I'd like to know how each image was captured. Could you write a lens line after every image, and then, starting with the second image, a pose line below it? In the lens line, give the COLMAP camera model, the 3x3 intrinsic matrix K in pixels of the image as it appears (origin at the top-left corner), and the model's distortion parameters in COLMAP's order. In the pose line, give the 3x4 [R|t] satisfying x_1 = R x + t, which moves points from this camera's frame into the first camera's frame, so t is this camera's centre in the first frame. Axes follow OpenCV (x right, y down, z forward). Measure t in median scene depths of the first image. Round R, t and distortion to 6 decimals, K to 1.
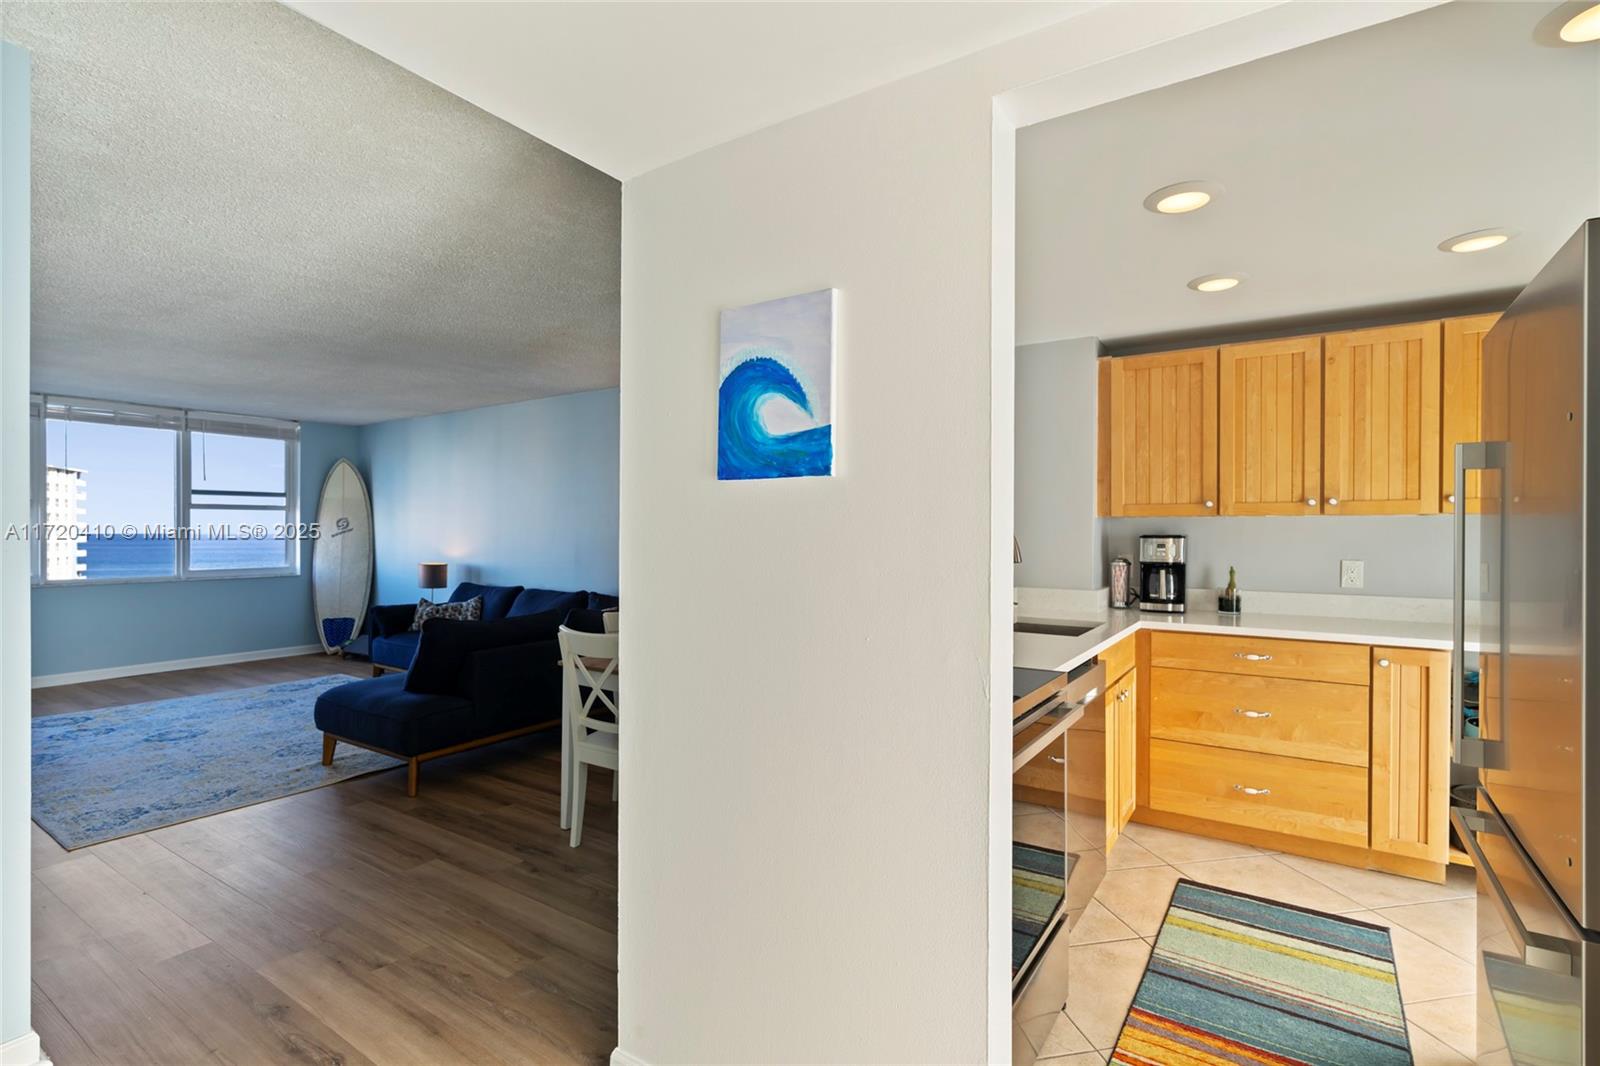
lens RADIAL K [[752.4, 0, 796.7], [0, 752.4, 535.9], [0, 0, 1]] dist [-0.002012, -0.000700]
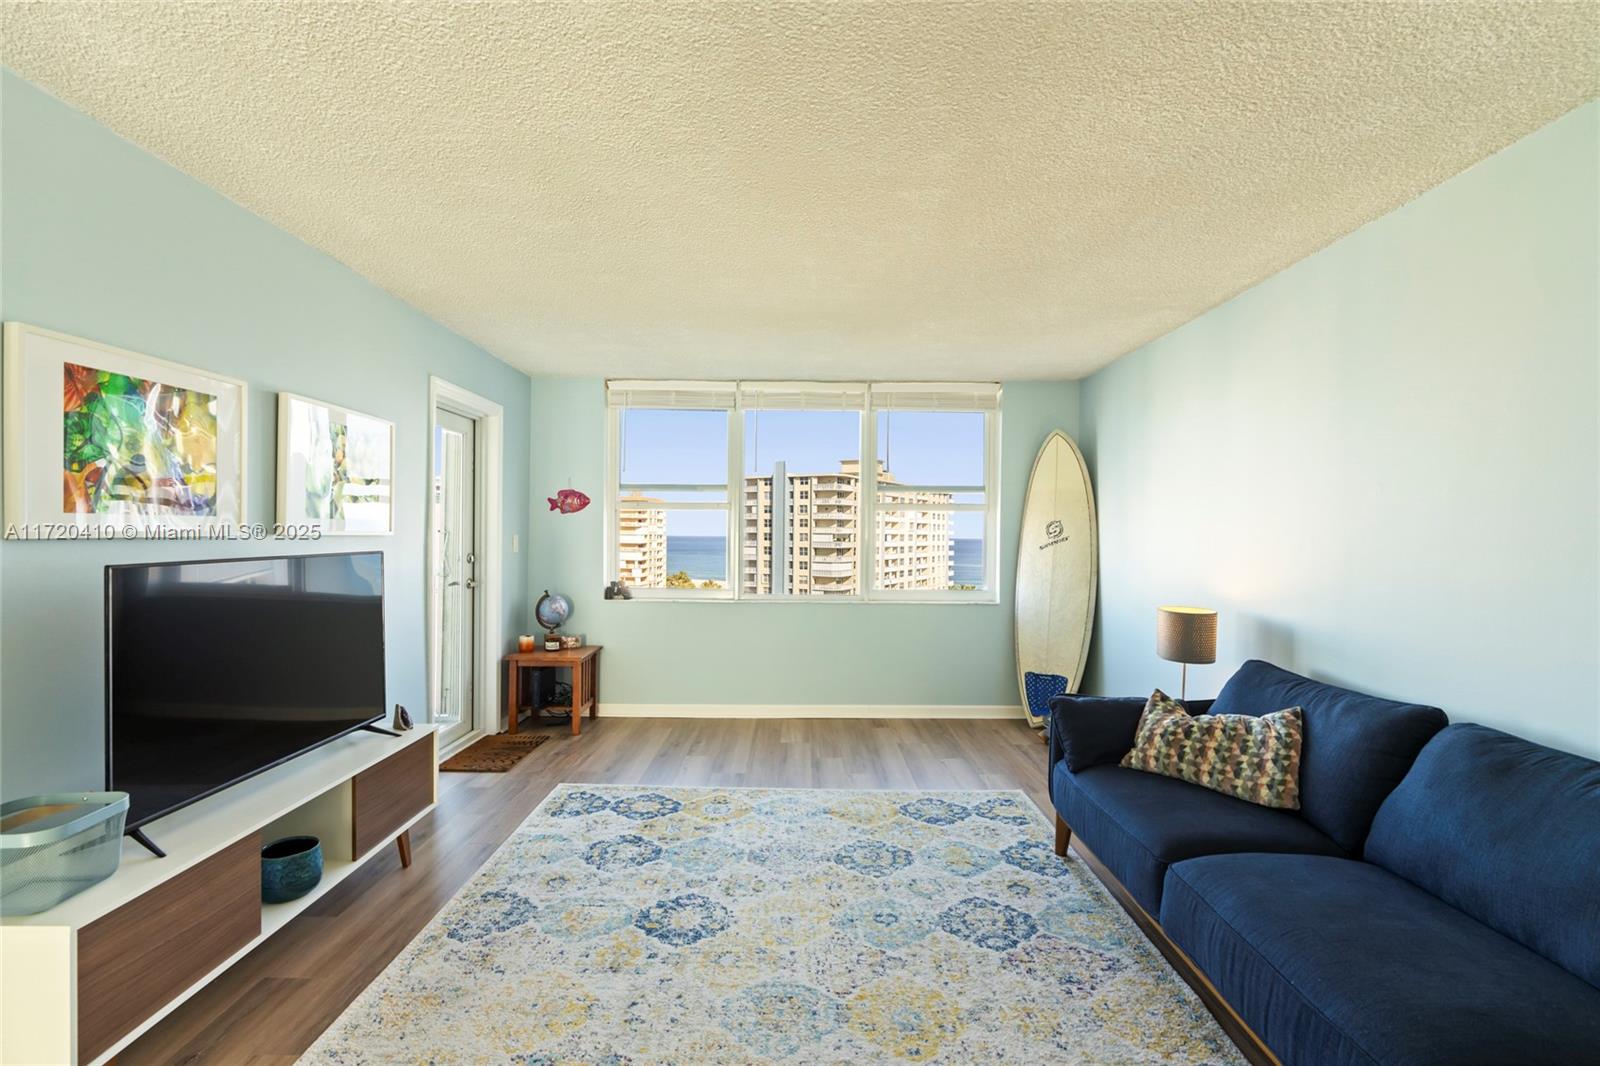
lens RADIAL K [[727.4, 0, 800.0], [0, 727.4, 533.0], [0, 0, 1]] dist [-0.002272, 0.000283]
pose [[0.564052, 0.002451, -0.825735, -0.216616], [-0.014557, 0.999870, -0.006976, -0.005515], [0.825611, 0.015955, 0.564015, 0.483286]]
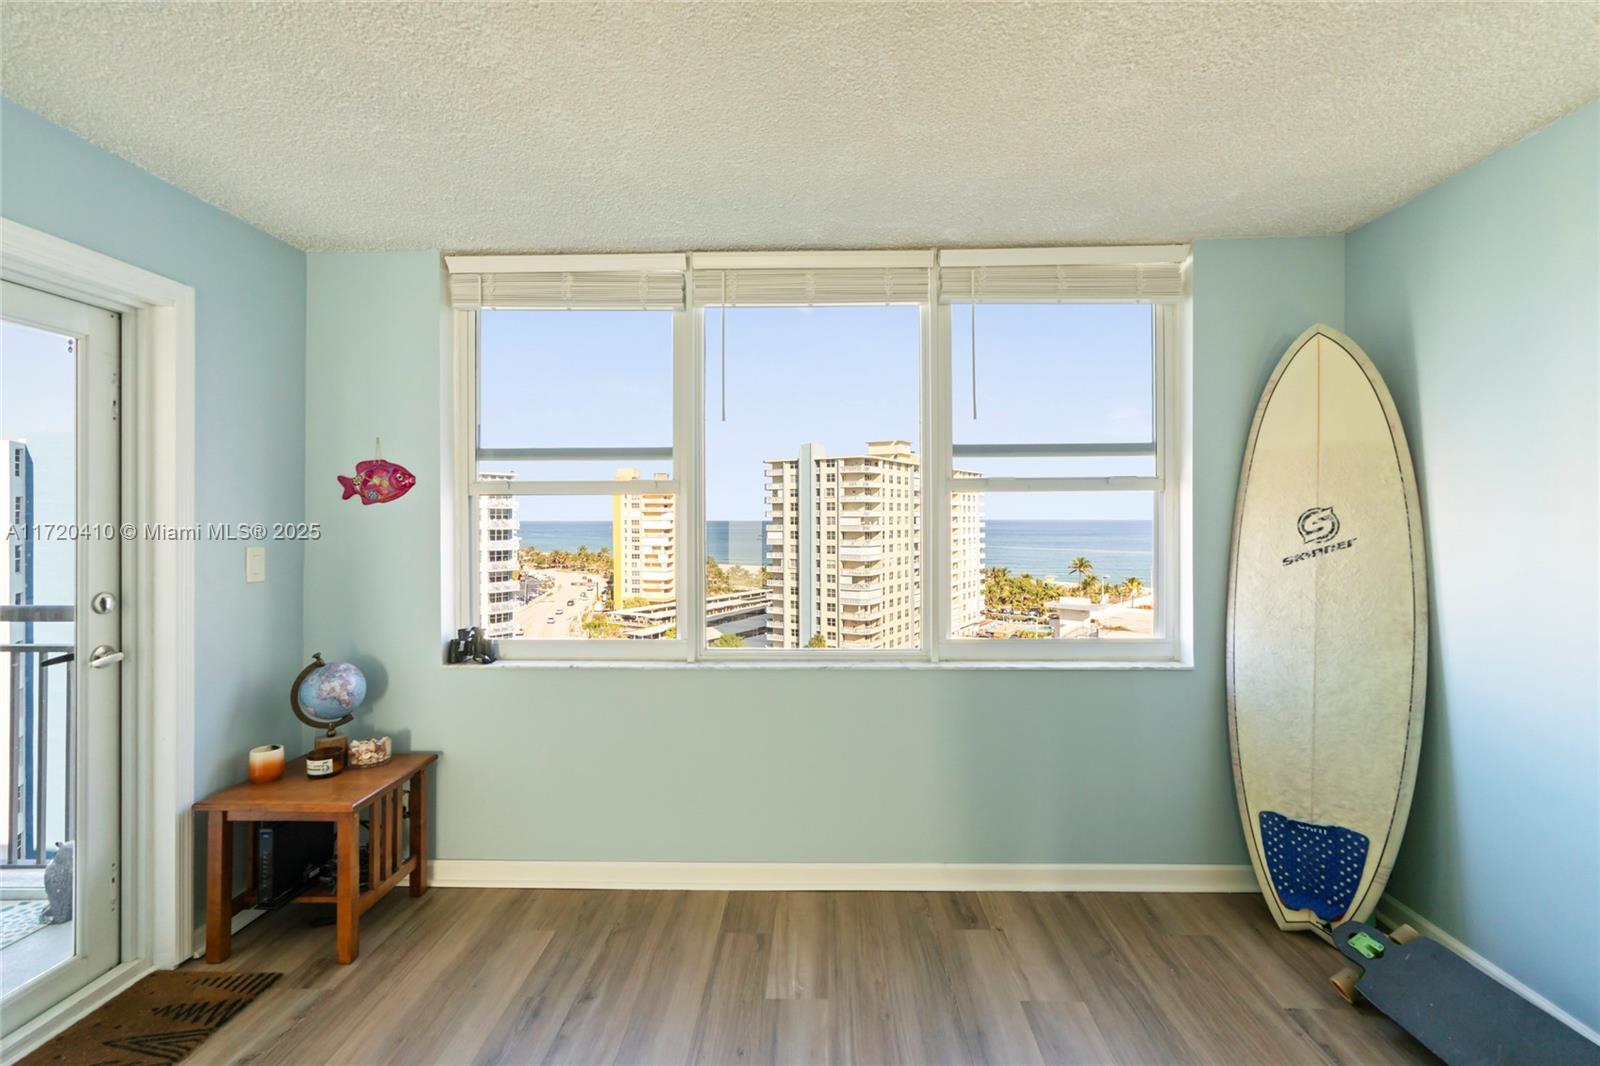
lens RADIAL K [[732.8, 0, 805.9], [0, 732.8, 513.5], [0, 0, 1]] dist [0.000294, 0.000168]
pose [[0.539669, -0.007447, -0.841845, -0.479452], [-0.002798, 0.999939, -0.010639, -0.017729], [0.841873, 0.008097, 0.539615, 0.674525]]
